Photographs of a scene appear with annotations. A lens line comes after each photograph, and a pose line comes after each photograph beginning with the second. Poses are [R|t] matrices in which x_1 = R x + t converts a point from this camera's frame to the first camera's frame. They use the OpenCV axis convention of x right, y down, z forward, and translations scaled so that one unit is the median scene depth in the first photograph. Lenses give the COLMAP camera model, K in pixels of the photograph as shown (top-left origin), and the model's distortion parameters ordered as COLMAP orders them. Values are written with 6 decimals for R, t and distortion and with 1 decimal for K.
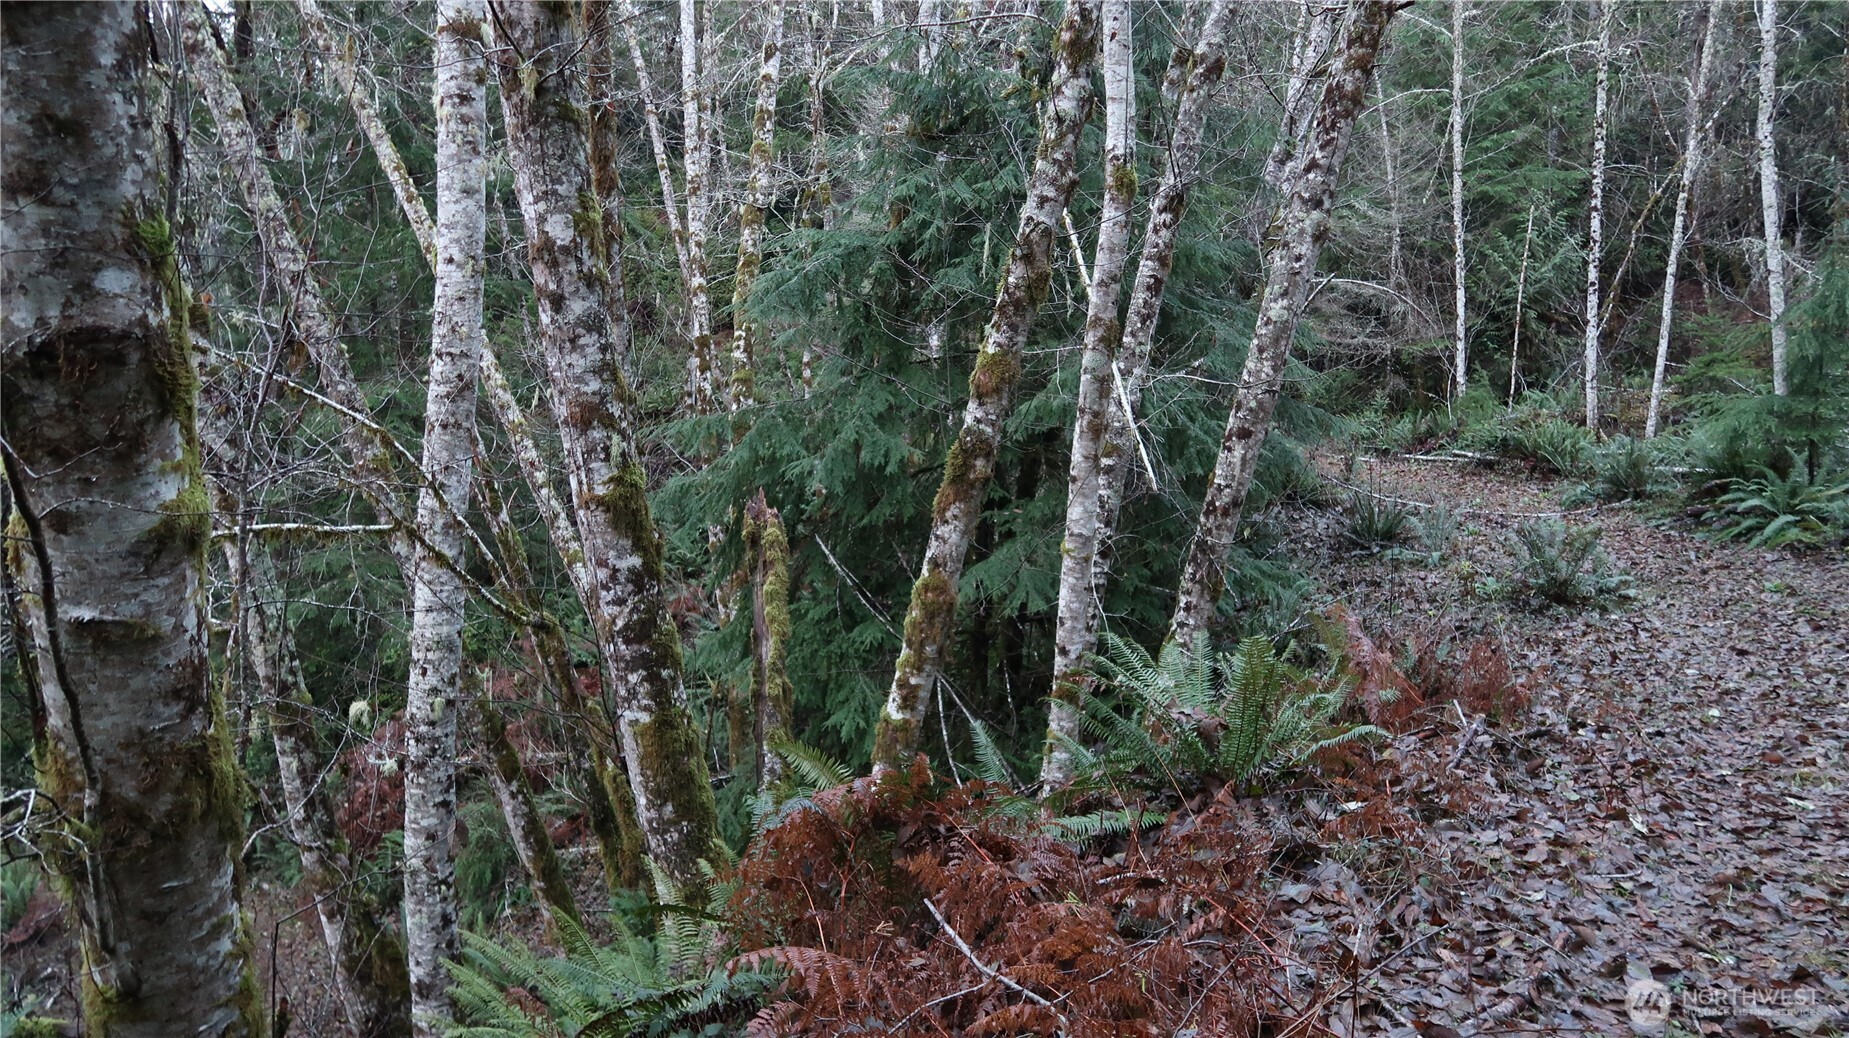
lens RADIAL K [[1269.1, 0, 916.0], [0, 1269.1, 513.8], [0, 0, 1]] dist [-0.028031, 0.012269]
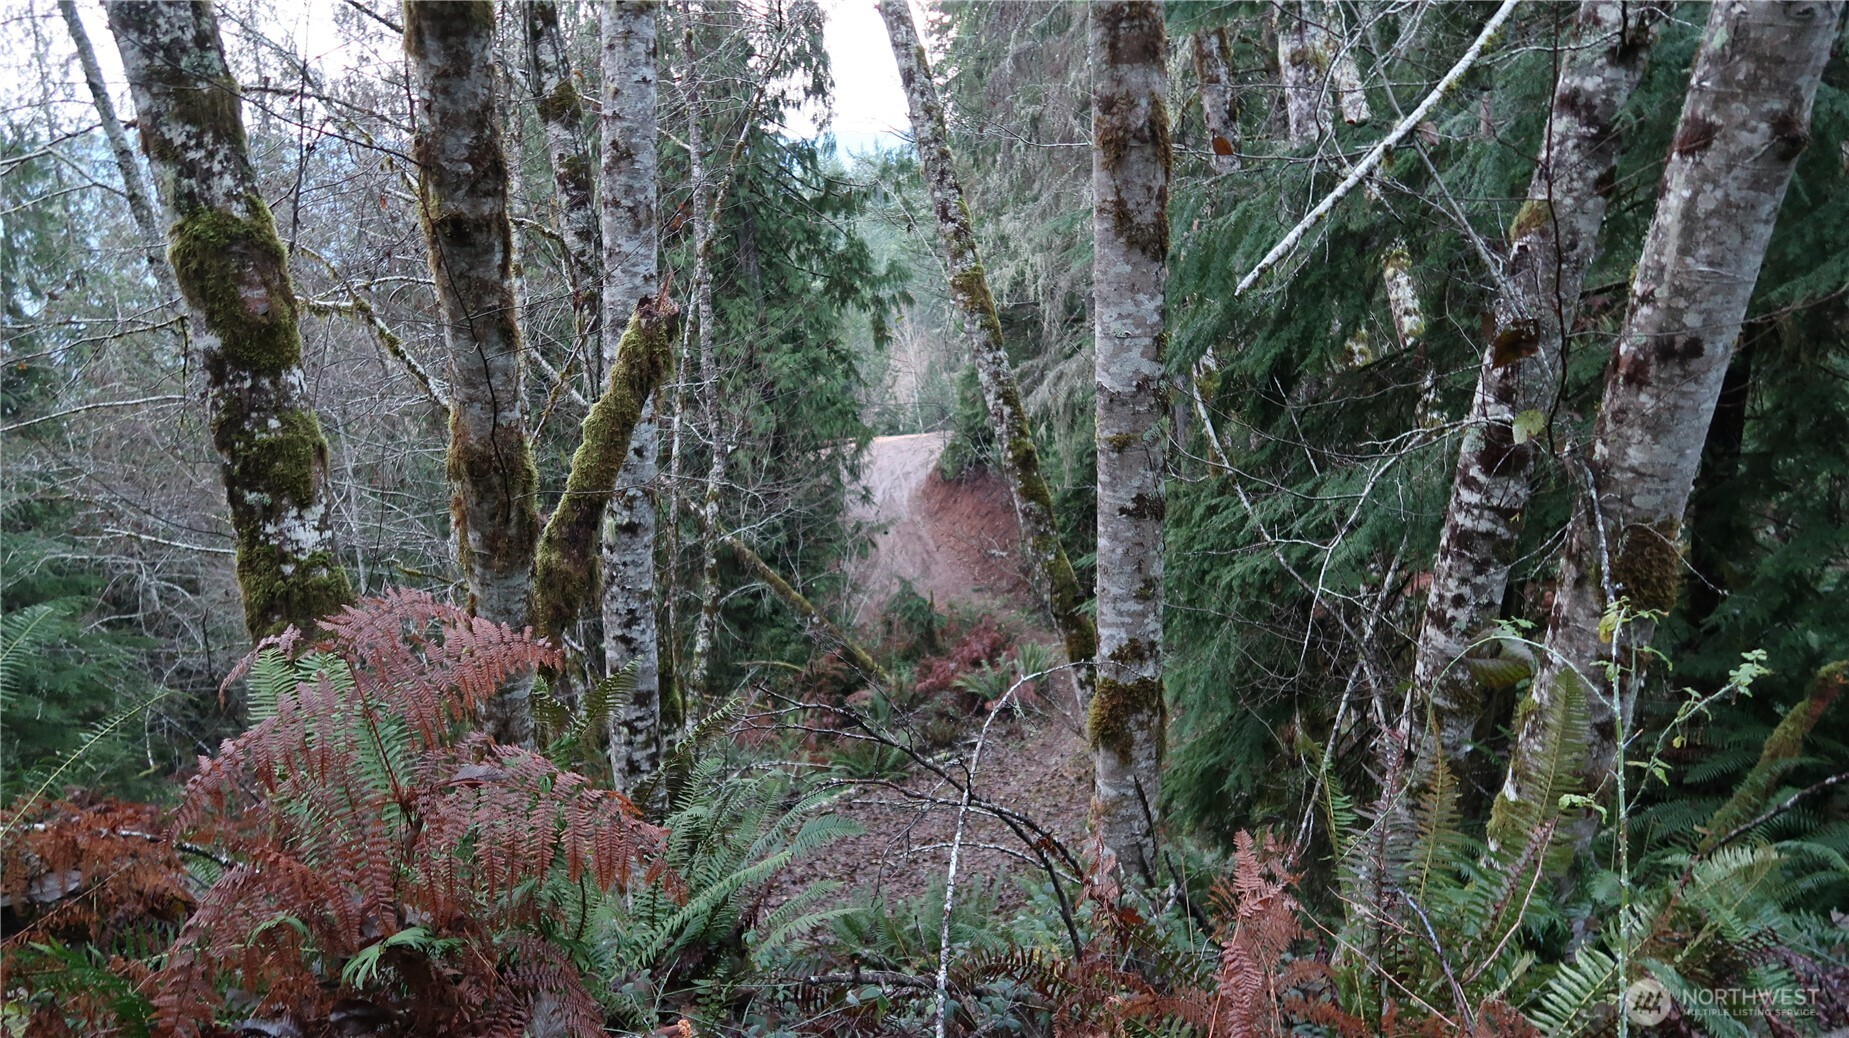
lens RADIAL K [[1269.1, 0, 924.6], [0, 1269.1, 517.4], [0, 0, 1]] dist [-0.028031, 0.012269]
pose [[0.536233, 0.156811, -0.829376, 0.237206], [-0.072545, 0.987518, 0.139808, 0.002026], [0.840947, -0.014803, 0.540915, 0.351610]]
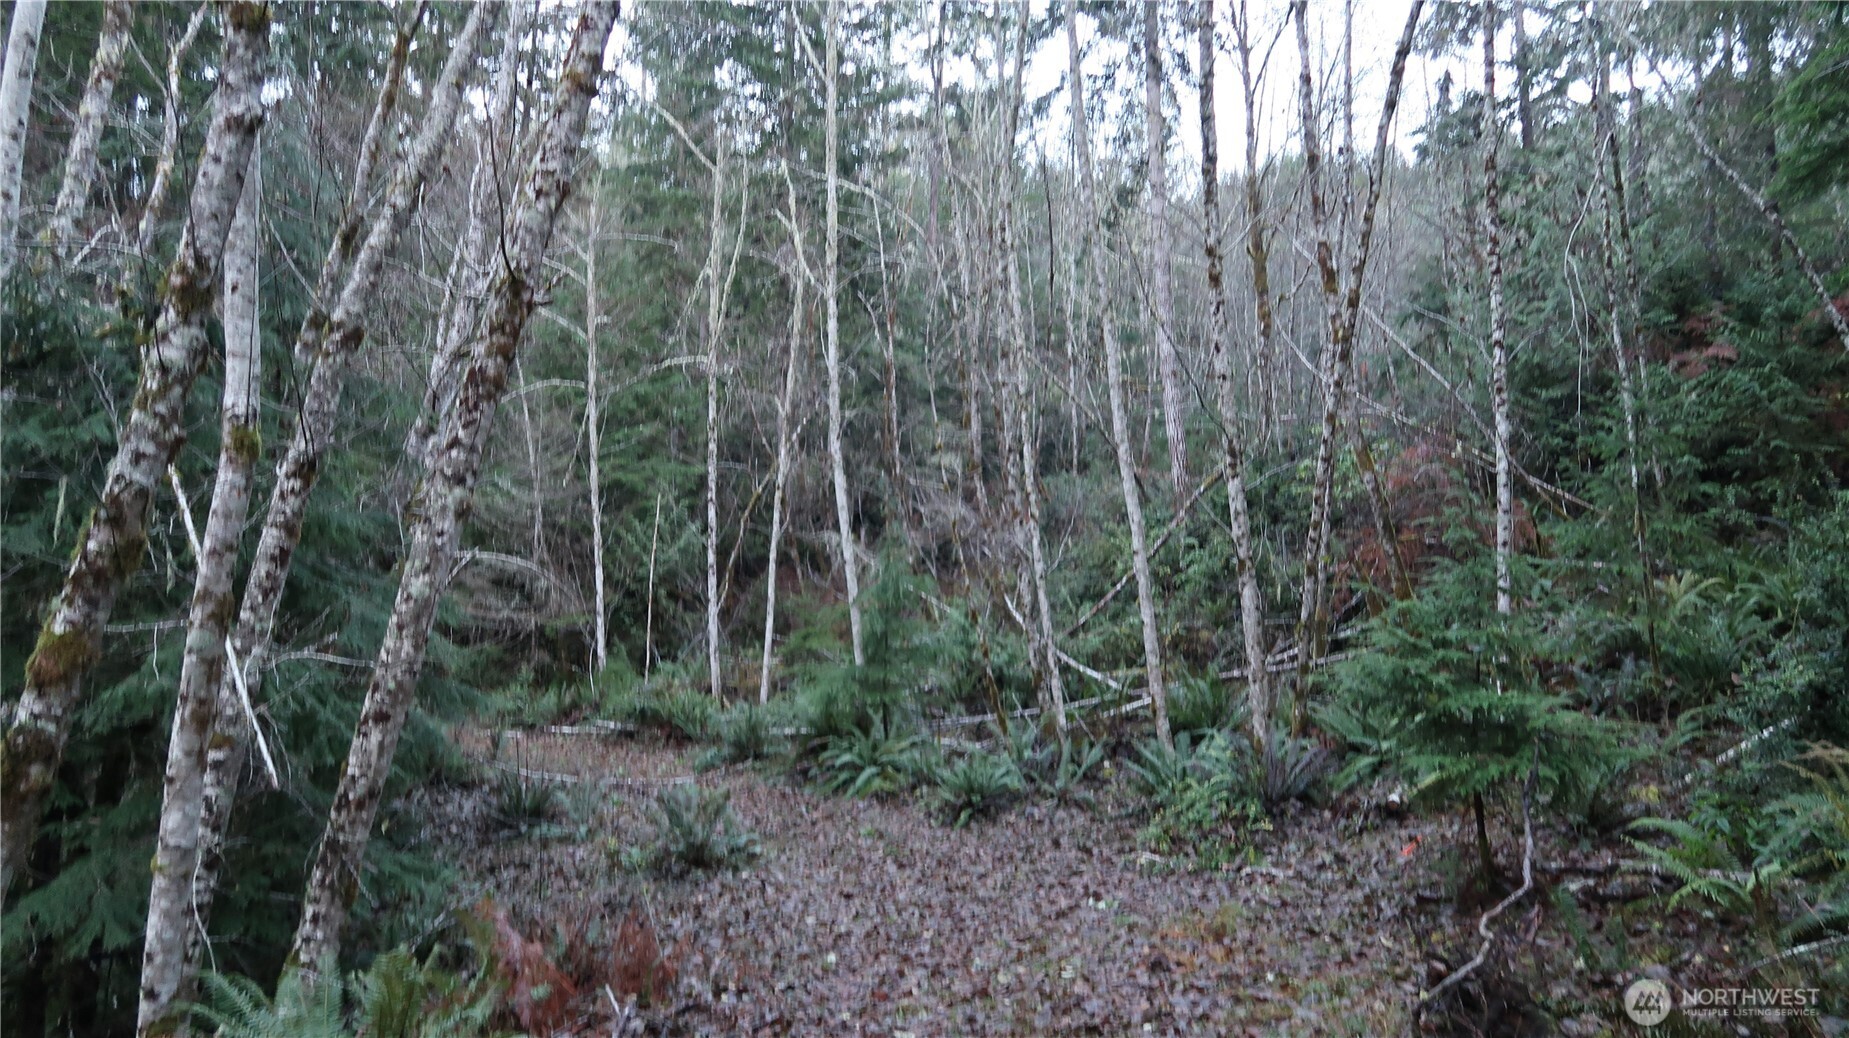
lens RADIAL K [[1269.1, 0, 919.4], [0, 1269.1, 525.0], [0, 0, 1]] dist [-0.028031, 0.012269]
pose [[0.795887, 0.050537, 0.603332, 0.006235], [0.073716, 0.981008, -0.179415, -0.005699], [-0.600941, 0.187270, 0.777046, 0.015024]]
